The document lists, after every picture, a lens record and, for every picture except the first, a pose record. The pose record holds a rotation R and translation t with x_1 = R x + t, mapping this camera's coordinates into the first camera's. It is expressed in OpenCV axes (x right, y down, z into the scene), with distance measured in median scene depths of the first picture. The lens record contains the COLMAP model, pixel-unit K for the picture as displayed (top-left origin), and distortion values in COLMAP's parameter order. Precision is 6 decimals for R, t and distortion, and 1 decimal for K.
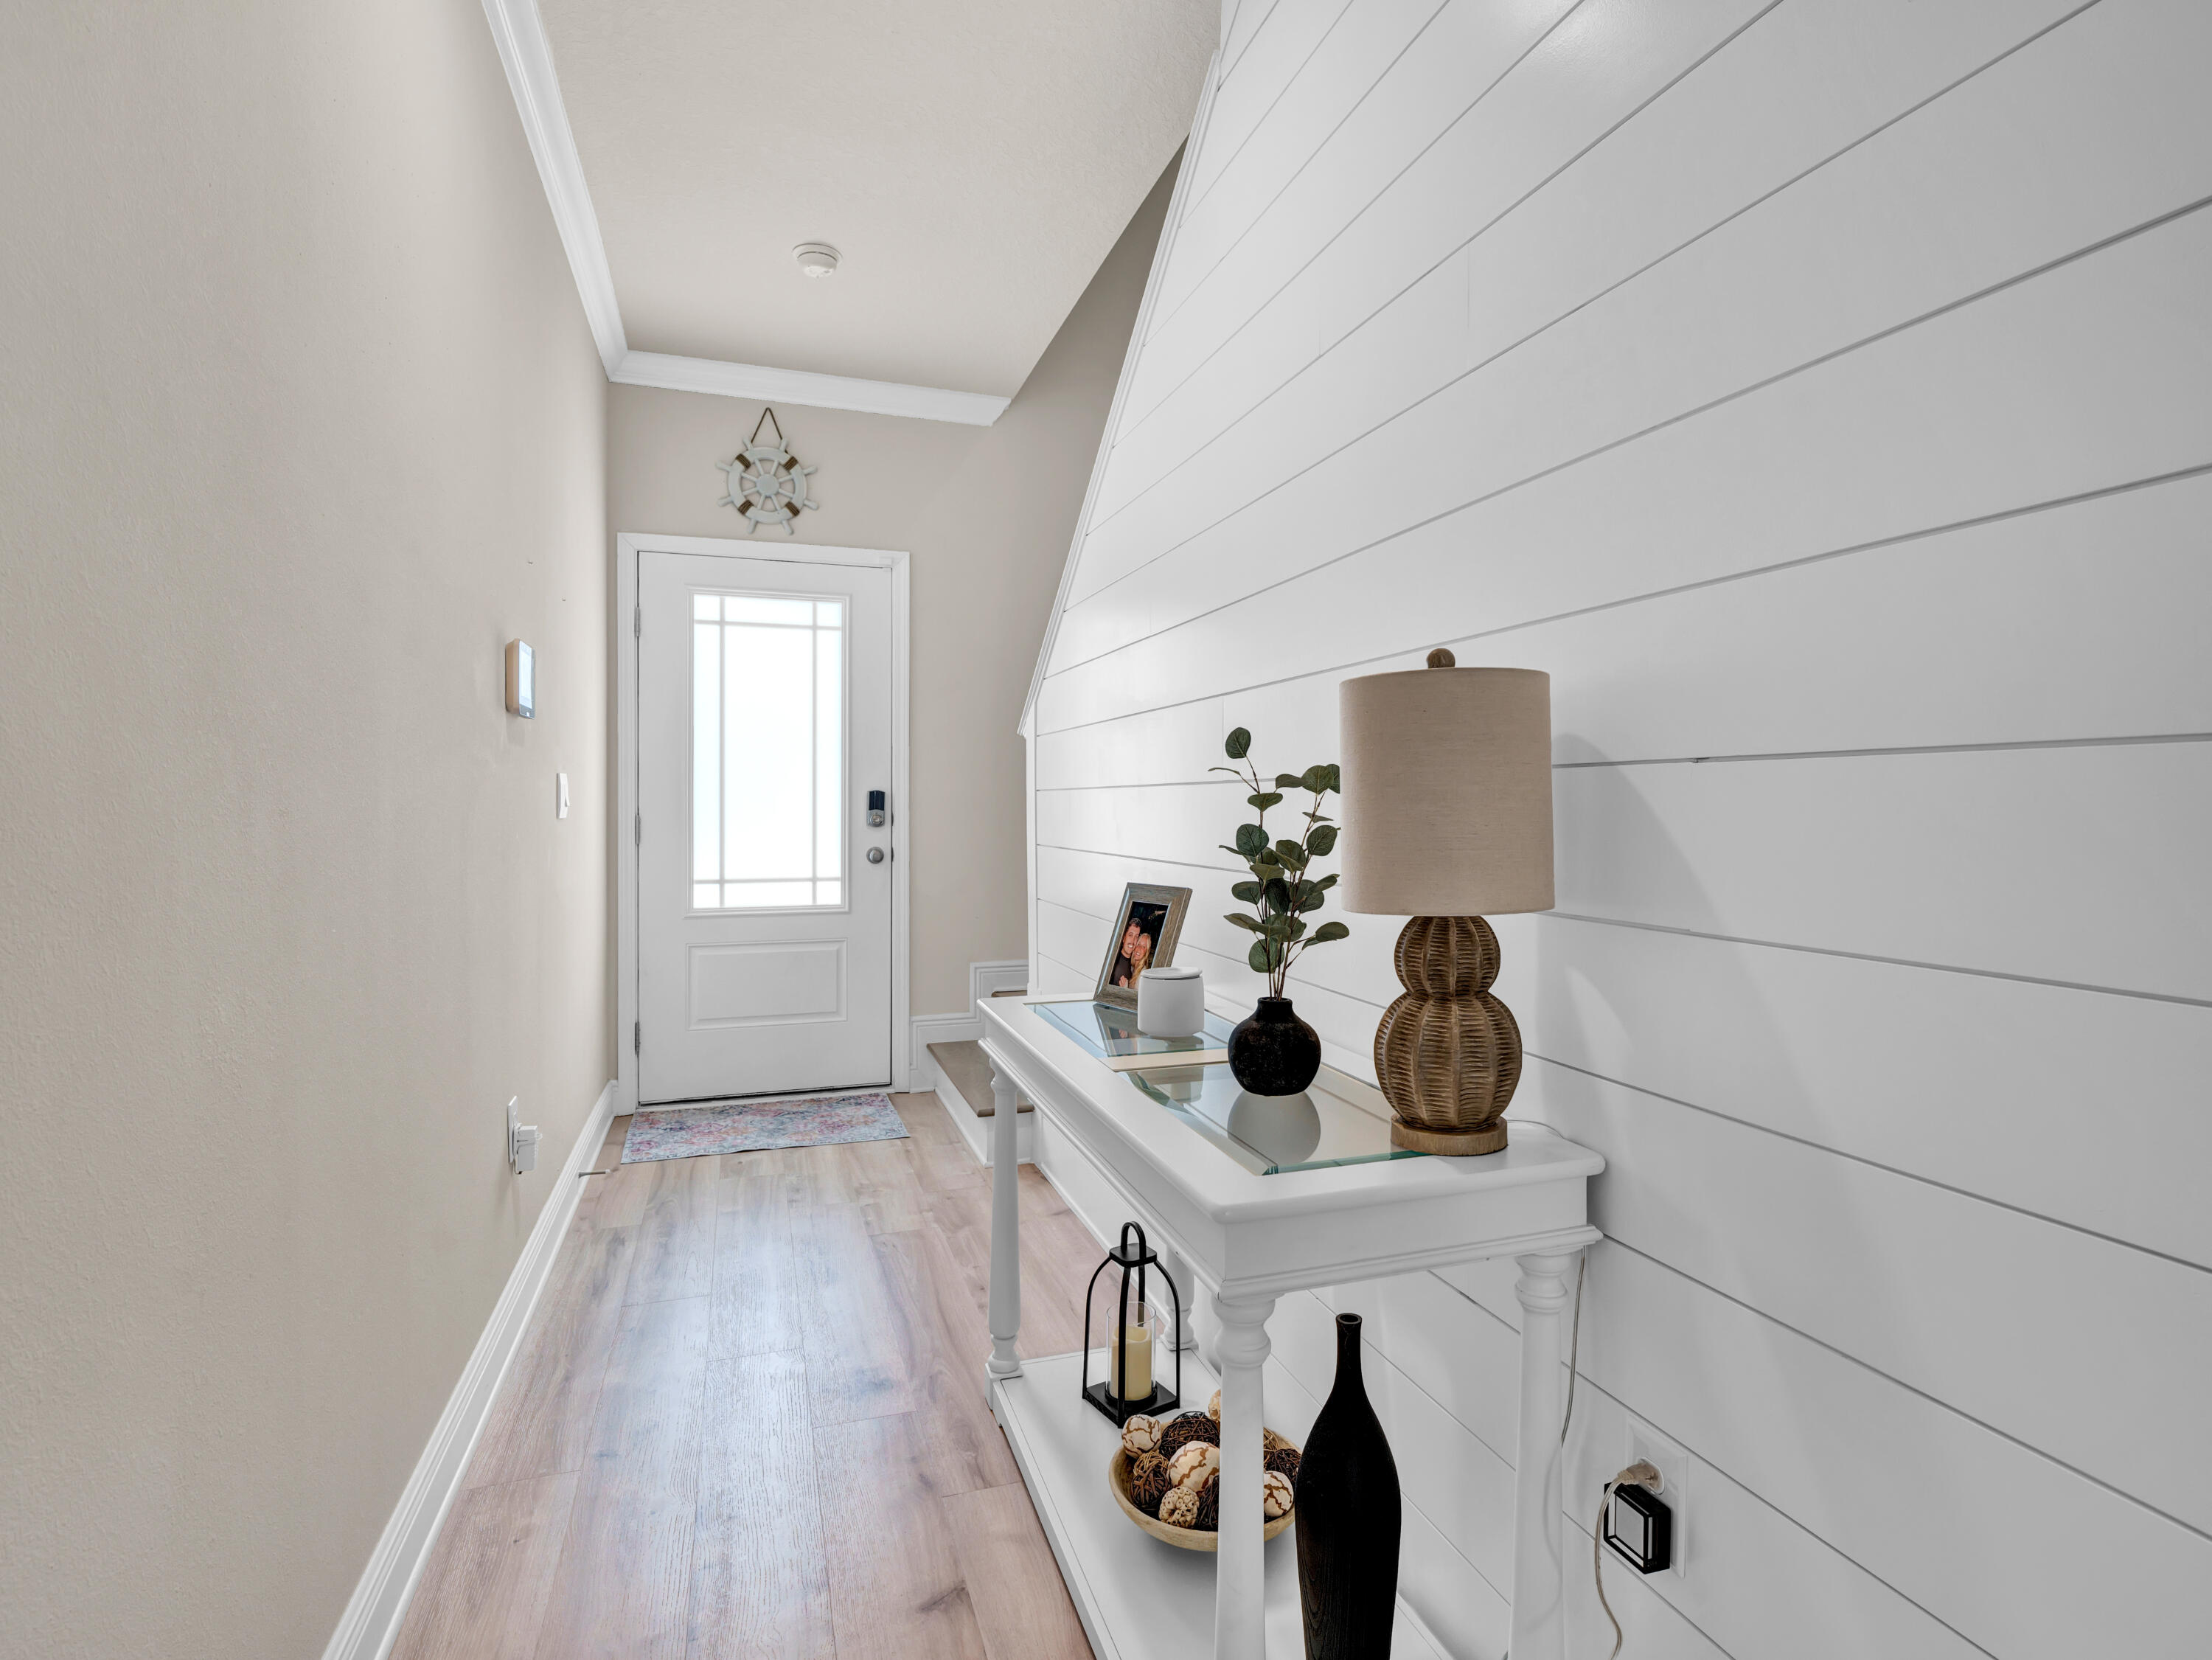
lens RADIAL K [[1131.8, 0, 1114.7], [0, 1131.8, 825.7], [0, 0, 1]] dist [0.000790, 0.000422]
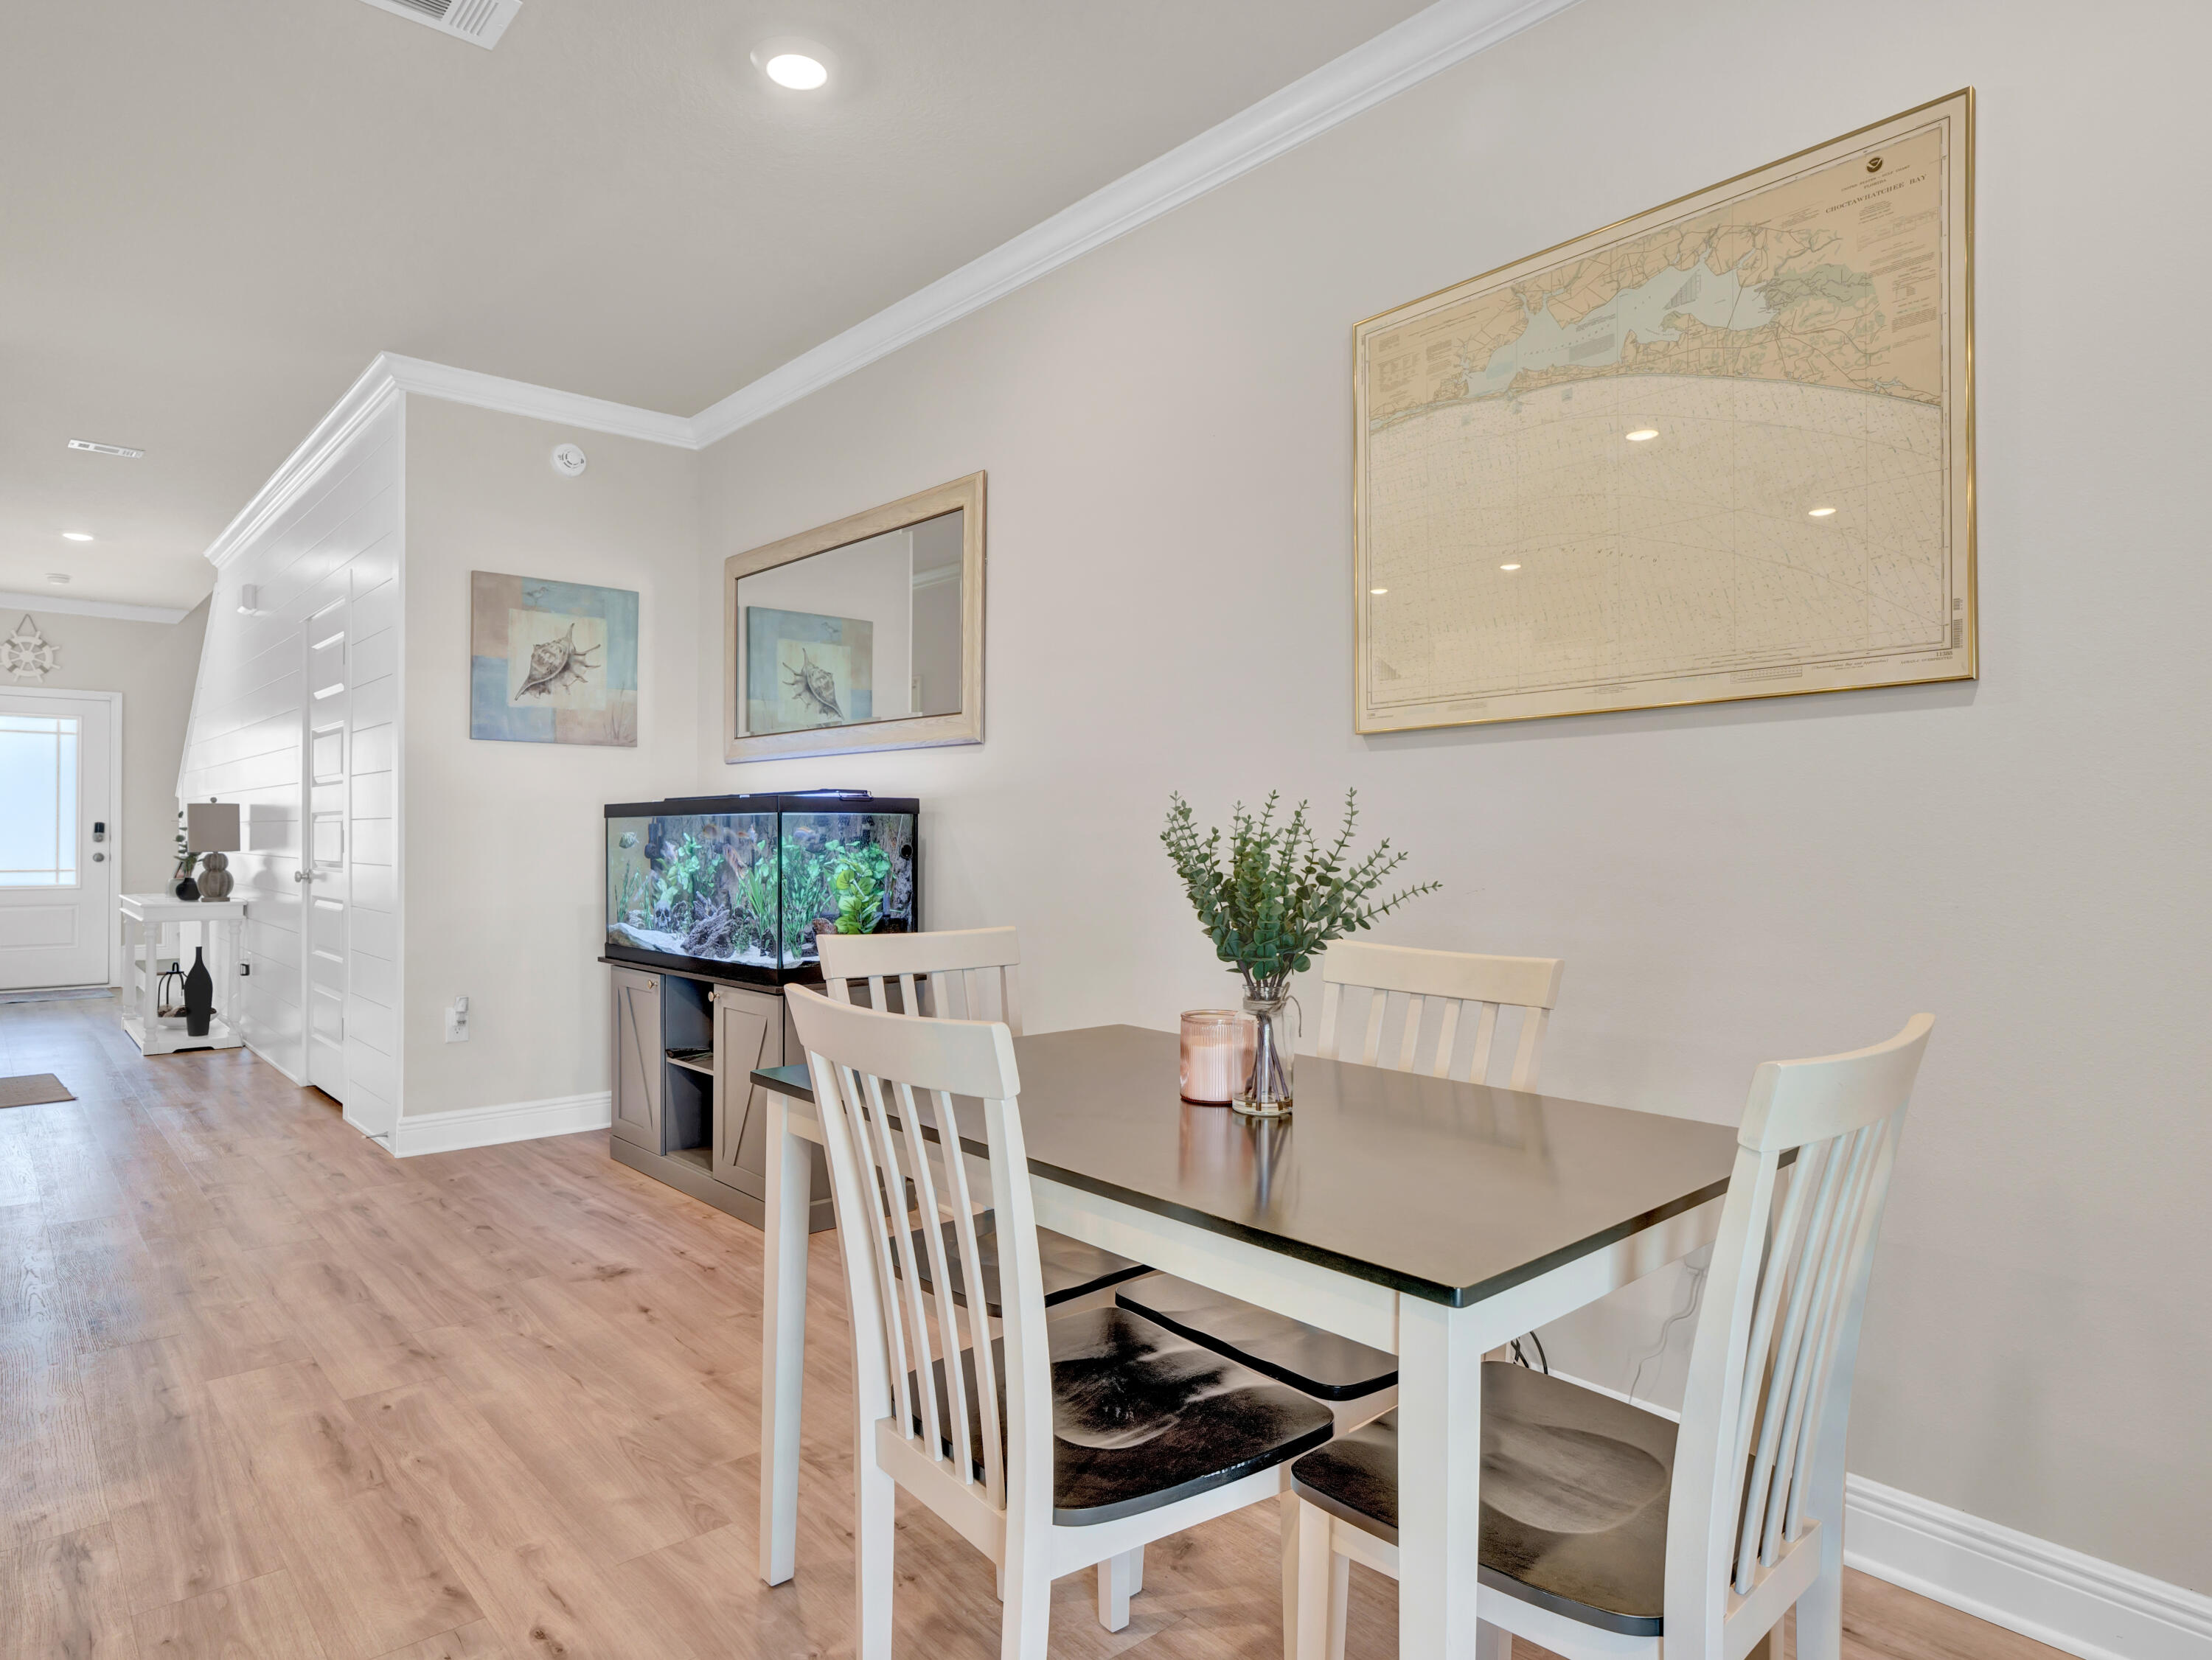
lens RADIAL K [[1309.2, 0, 1098.5], [0, 1309.2, 827.2], [0, 0, 1]] dist [-0.001637, -0.000499]
pose [[0.919613, -0.000773, 0.392825, 0.460845], [0.007698, 0.999841, -0.016054, 0.024293], [-0.392750, 0.017788, 0.919473, -1.639268]]
